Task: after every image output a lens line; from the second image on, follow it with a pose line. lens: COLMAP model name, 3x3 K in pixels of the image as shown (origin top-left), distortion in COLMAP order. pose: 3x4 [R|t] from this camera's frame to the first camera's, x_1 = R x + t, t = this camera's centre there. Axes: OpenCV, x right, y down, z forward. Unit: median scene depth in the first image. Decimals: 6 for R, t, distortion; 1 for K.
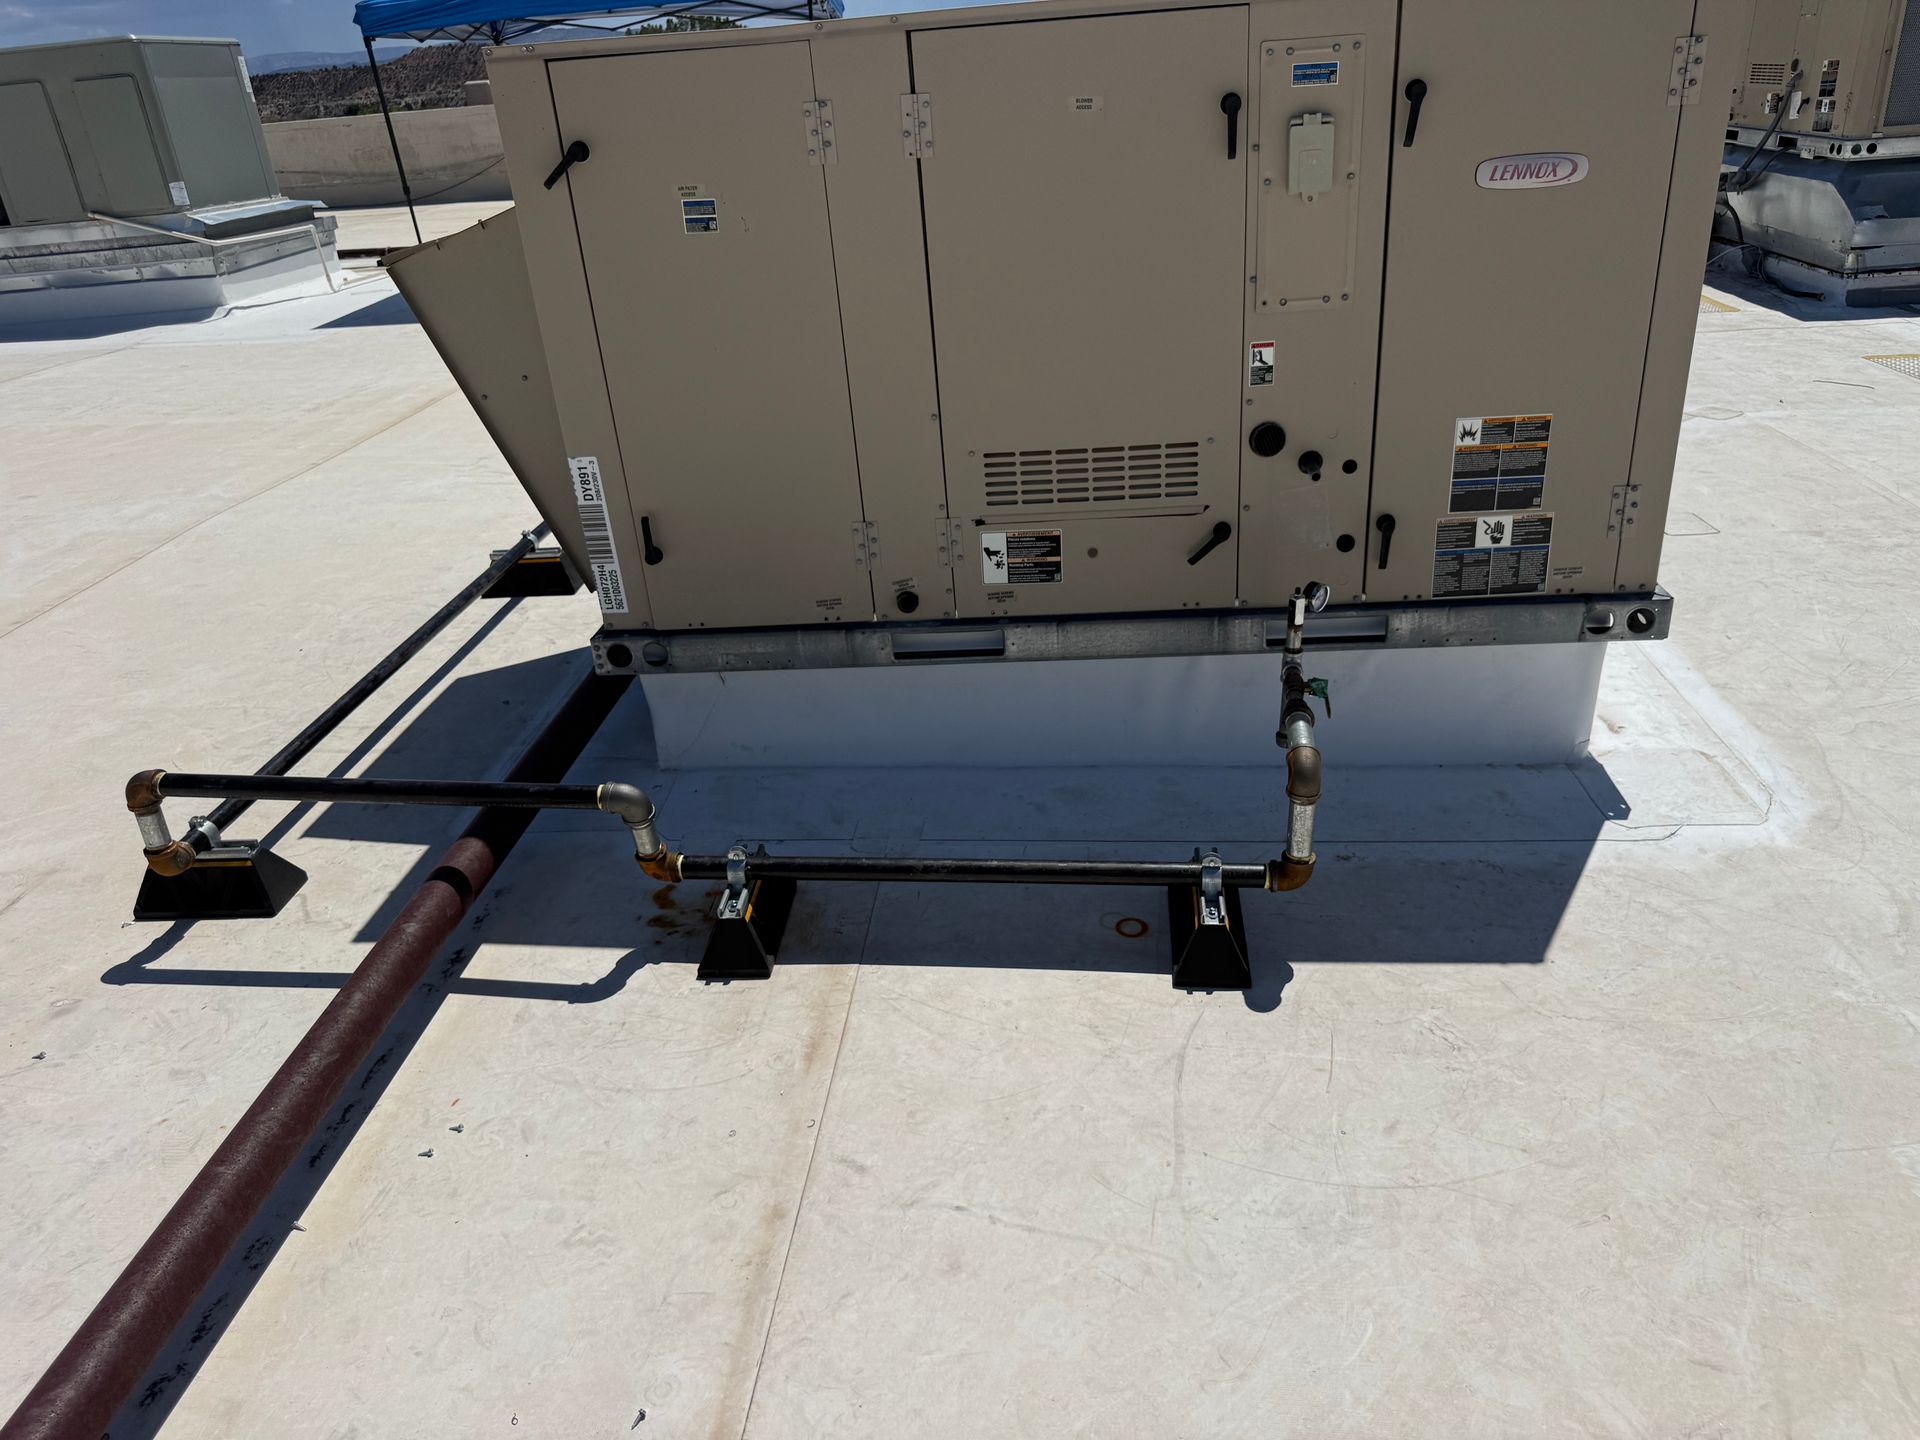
lens RADIAL K [[1378.1, 0, 960.0], [0, 1378.1, 720.0], [0, 0, 1]] dist [-0.003578, -0.004078]
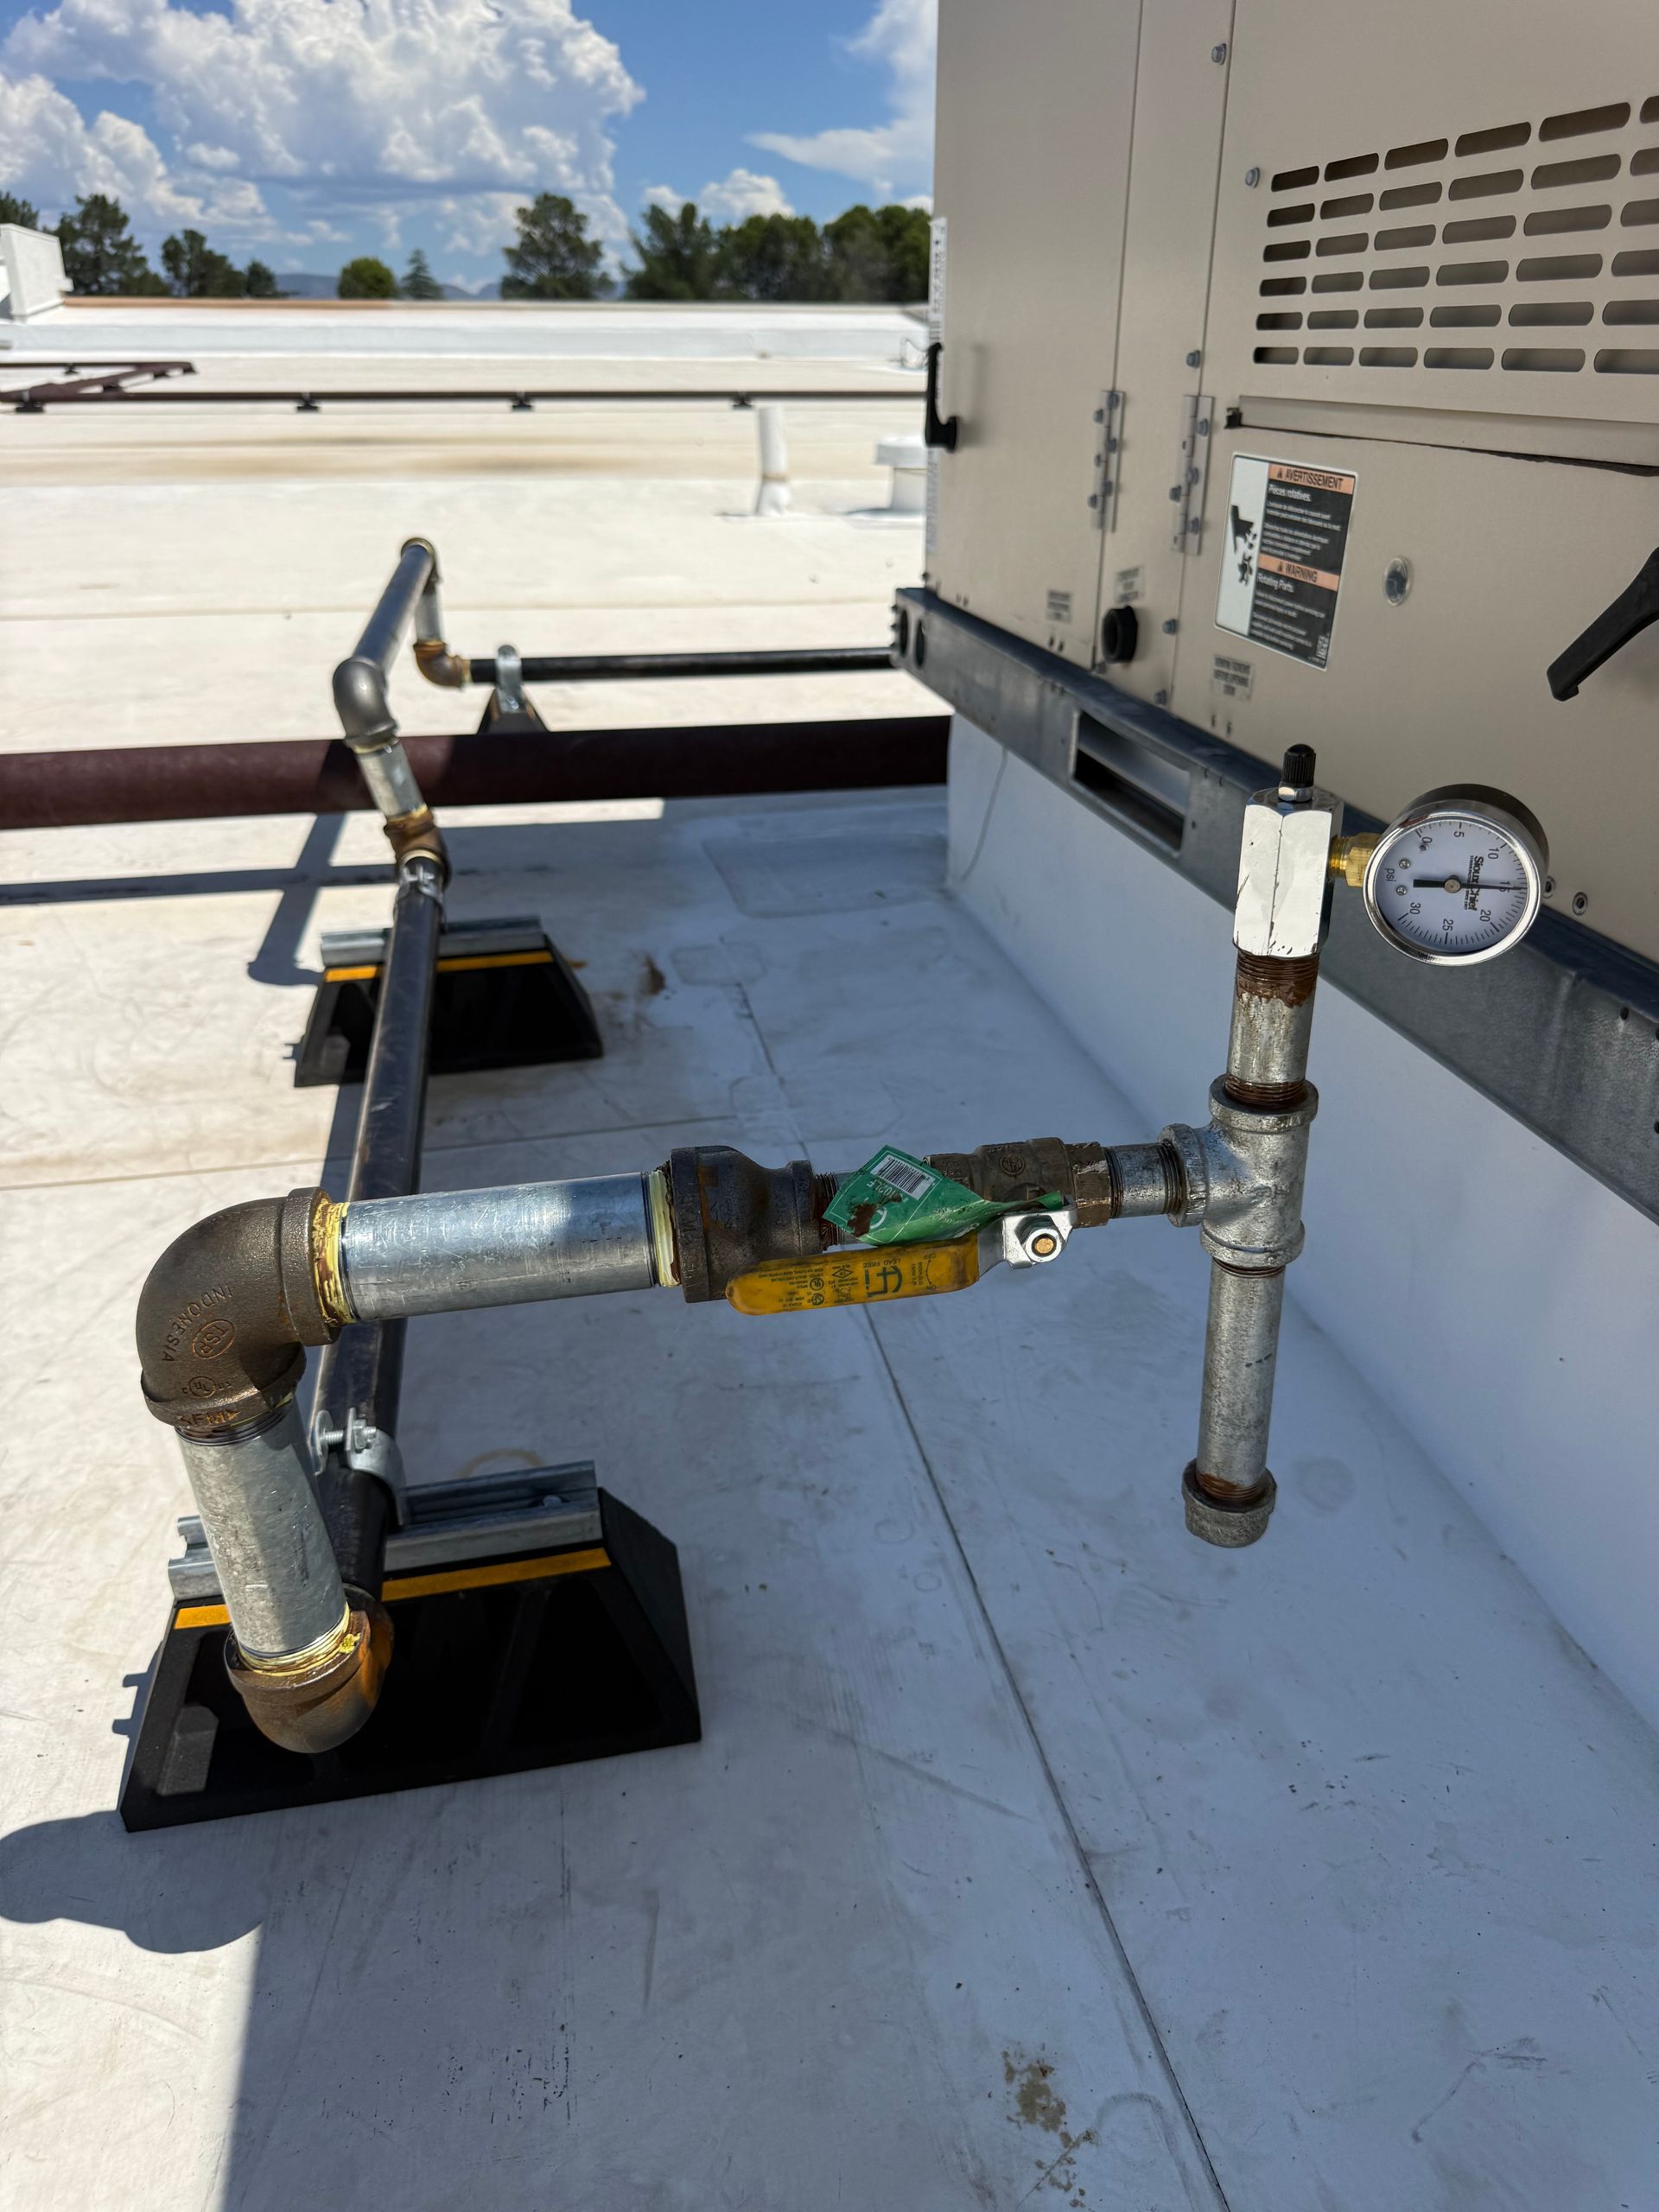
lens RADIAL K [[1587.7, 0, 829.5], [0, 1587.7, 1106.0], [0, 0, 1]] dist [-0.003578, -0.004078]
pose [[0.283499, 0.479910, -0.830250, 0.378954], [-0.437654, 0.835099, 0.333270, -0.088930], [0.853280, 0.268880, 0.446784, 0.784208]]
